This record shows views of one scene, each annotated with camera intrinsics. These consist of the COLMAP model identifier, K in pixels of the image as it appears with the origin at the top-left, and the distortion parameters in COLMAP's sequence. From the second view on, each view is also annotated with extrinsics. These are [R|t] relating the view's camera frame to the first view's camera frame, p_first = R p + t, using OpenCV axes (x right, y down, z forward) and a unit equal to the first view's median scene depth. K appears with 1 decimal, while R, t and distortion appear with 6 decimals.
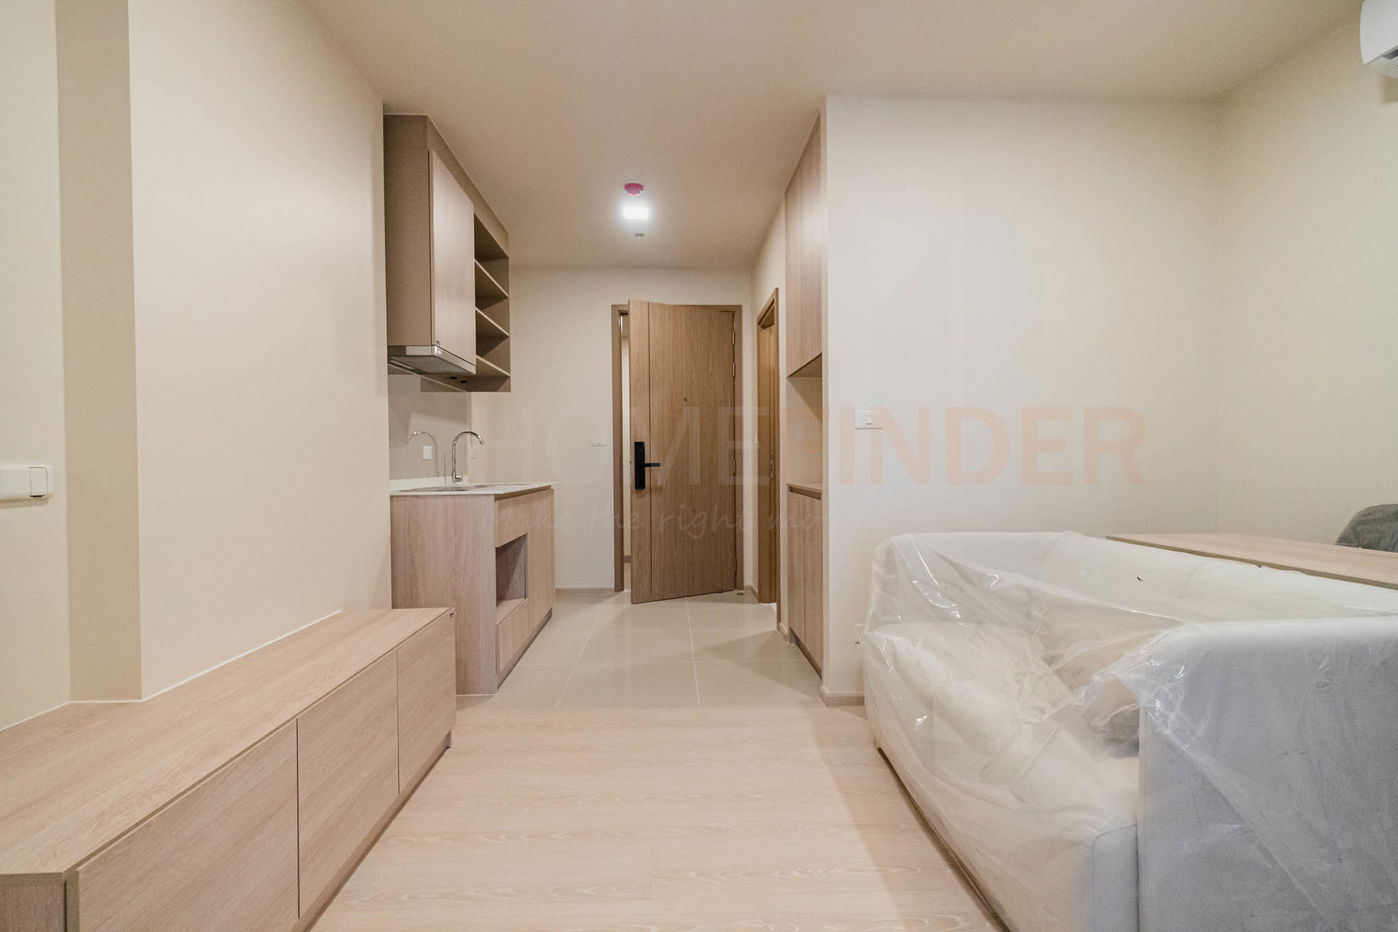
lens RADIAL K [[642.5, 0, 696.0], [0, 642.5, 468.3], [0, 0, 1]] dist [0.010776, -0.000578]
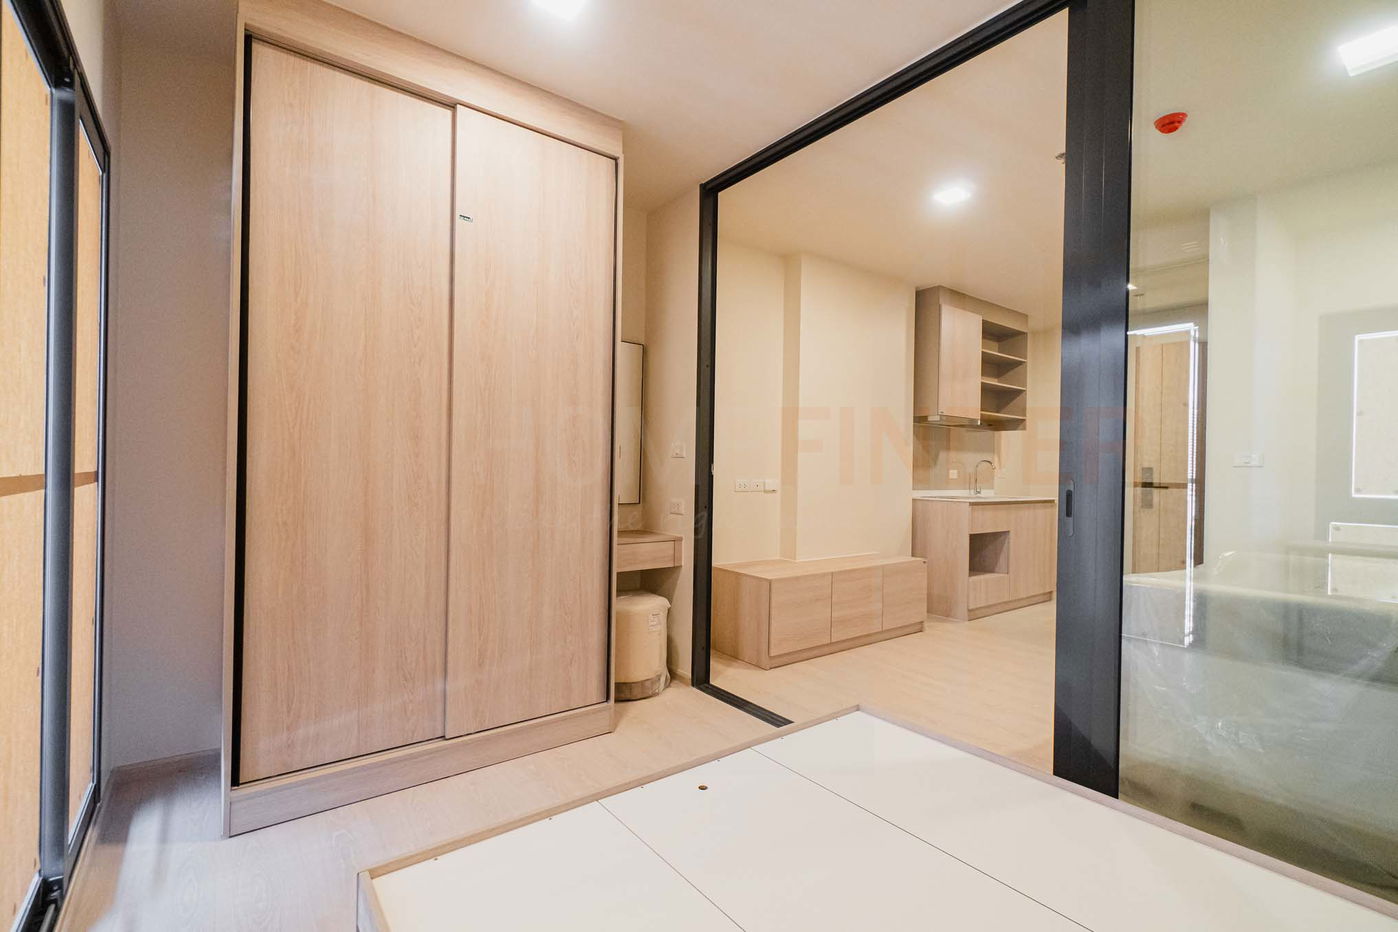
lens RADIAL K [[618.3, 0, 696.4], [0, 618.3, 468.0], [0, 0, 1]] dist [-0.000119, -0.000298]
pose [[0.564730, 0.016890, -0.825103, 0.485544], [-0.028199, 0.999602, 0.001161, -0.023582], [0.824794, 0.022611, 0.564981, -0.394279]]
